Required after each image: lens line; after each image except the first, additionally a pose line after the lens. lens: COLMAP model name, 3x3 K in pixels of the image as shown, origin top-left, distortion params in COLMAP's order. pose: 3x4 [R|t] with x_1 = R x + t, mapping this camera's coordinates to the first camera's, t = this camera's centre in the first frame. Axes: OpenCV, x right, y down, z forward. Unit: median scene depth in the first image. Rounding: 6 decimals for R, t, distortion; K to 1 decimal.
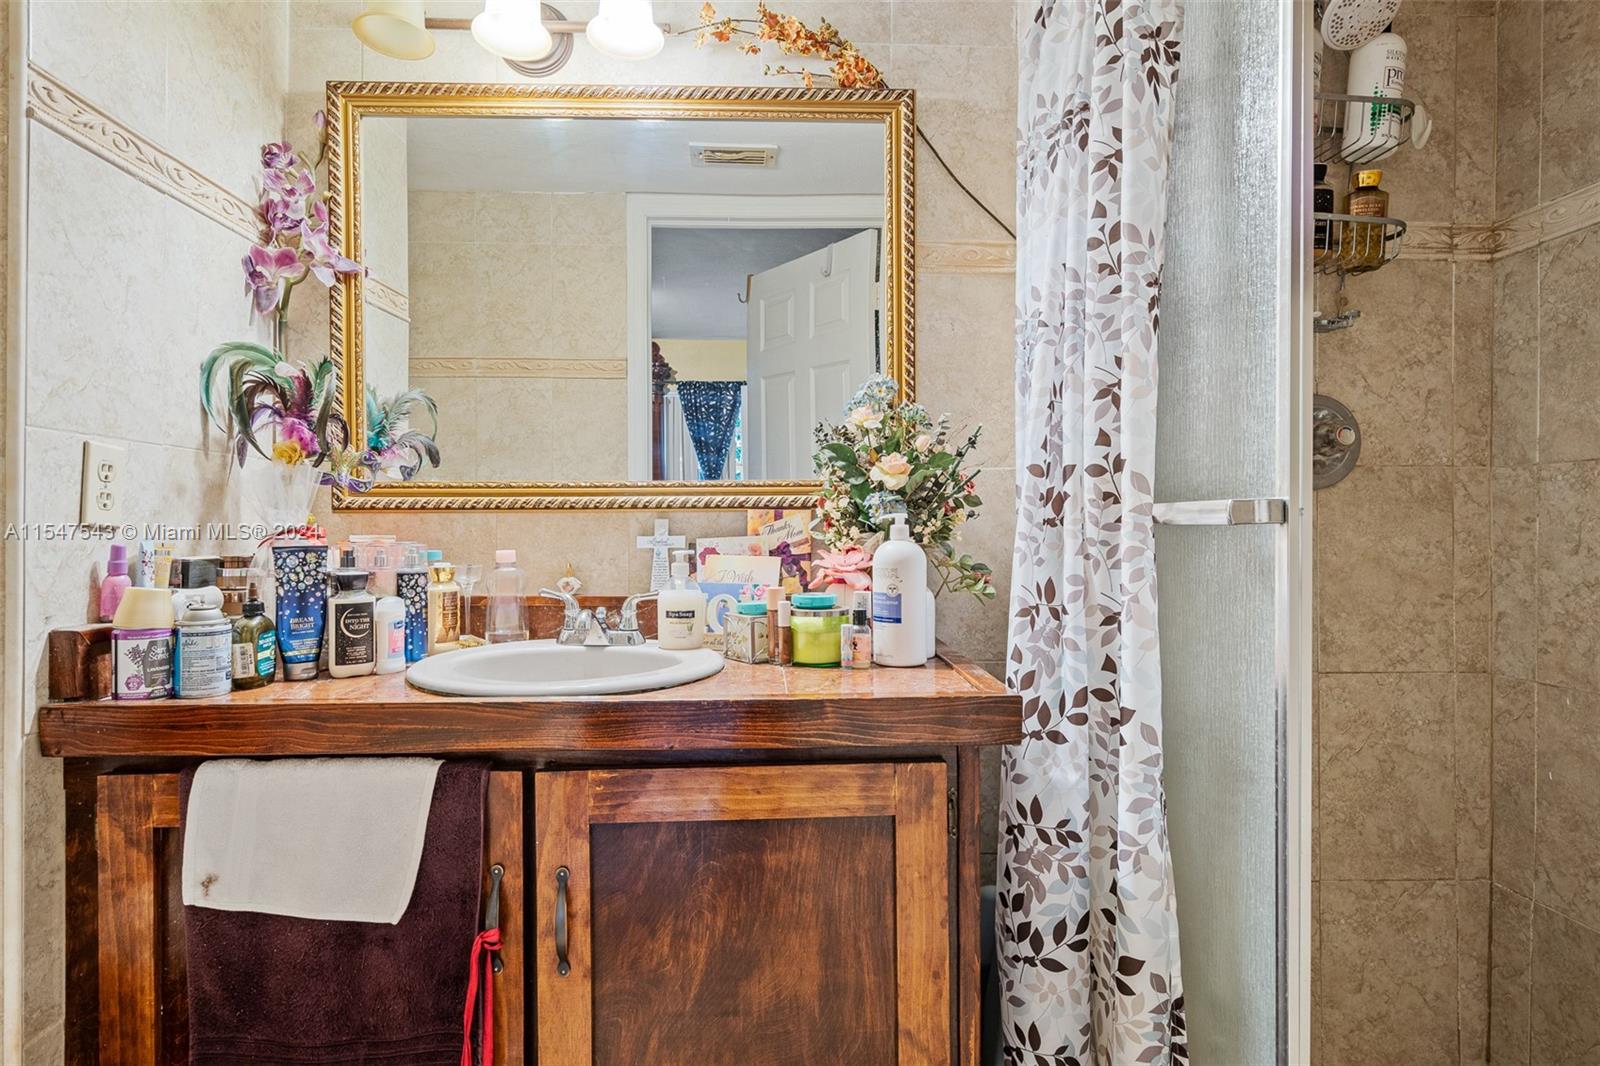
lens RADIAL K [[883.8, 0, 800.0], [0, 883.8, 533.0], [0, 0, 1]] dist [0.000215, -0.000144]
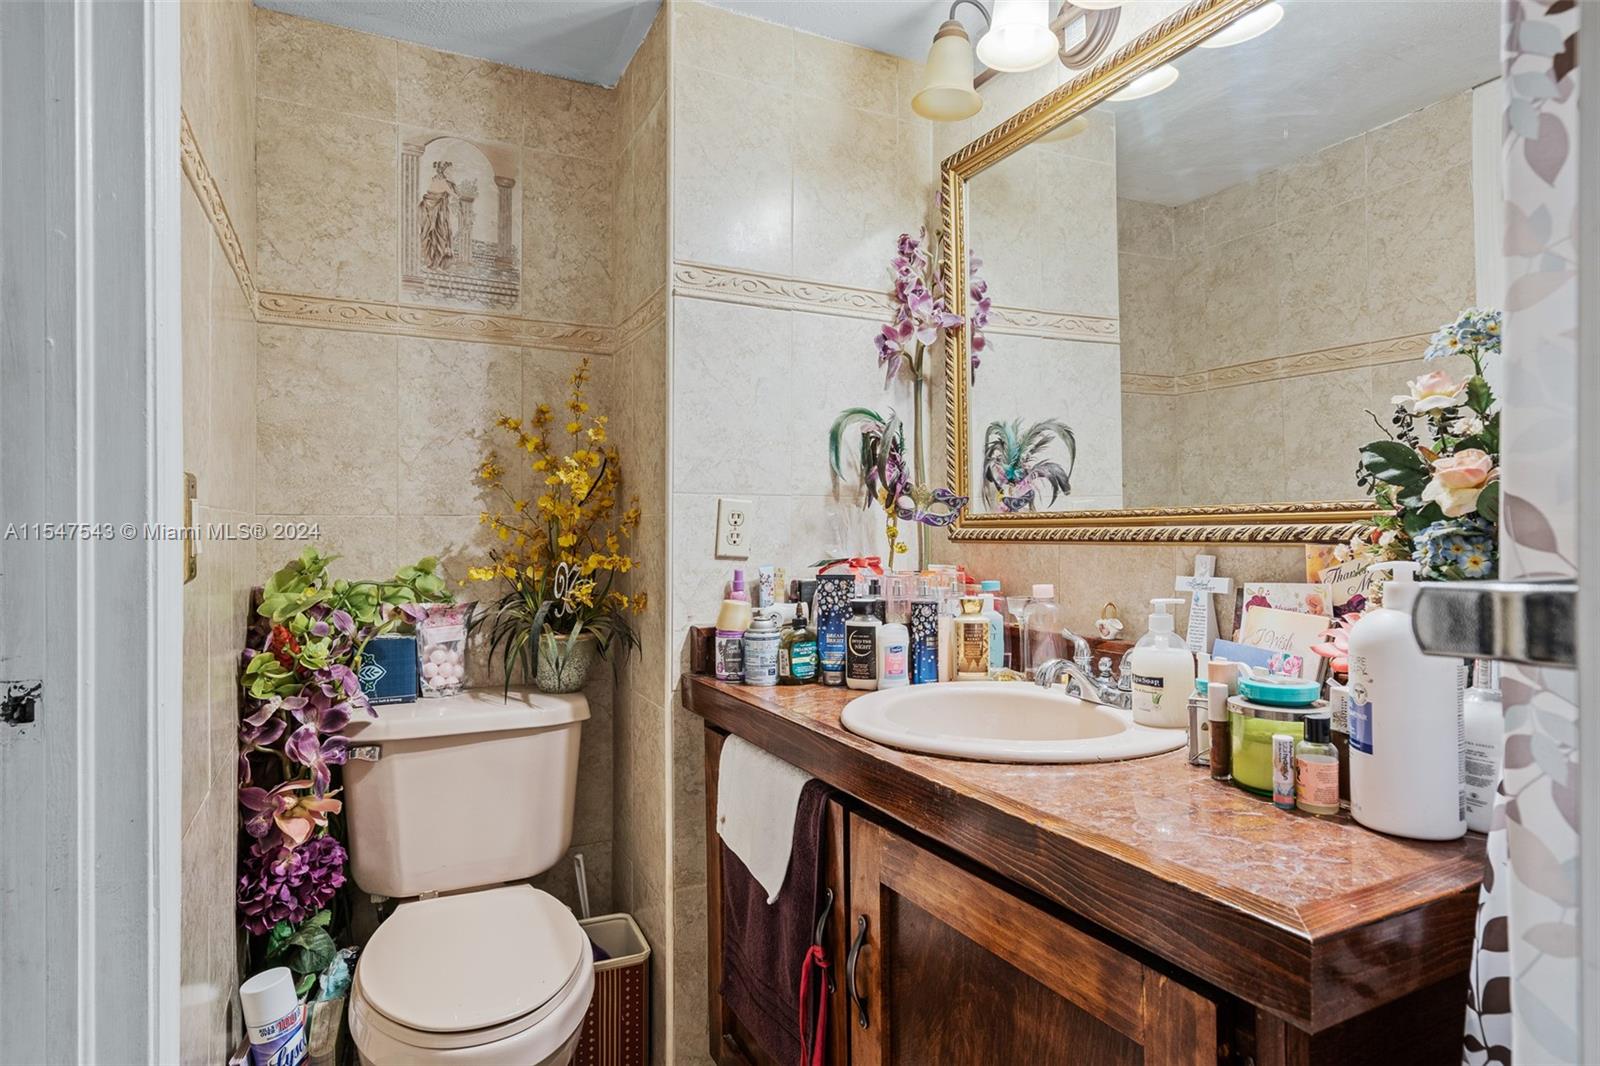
lens RADIAL K [[883.8, 0, 800.0], [0, 883.8, 533.0], [0, 0, 1]] dist [0.000215, -0.000144]
pose [[0.405861, 0.001998, -0.913933, 0.507074], [-0.006903, 0.999976, -0.000879, -0.039781], [0.913909, 0.006666, 0.405865, 0.447586]]
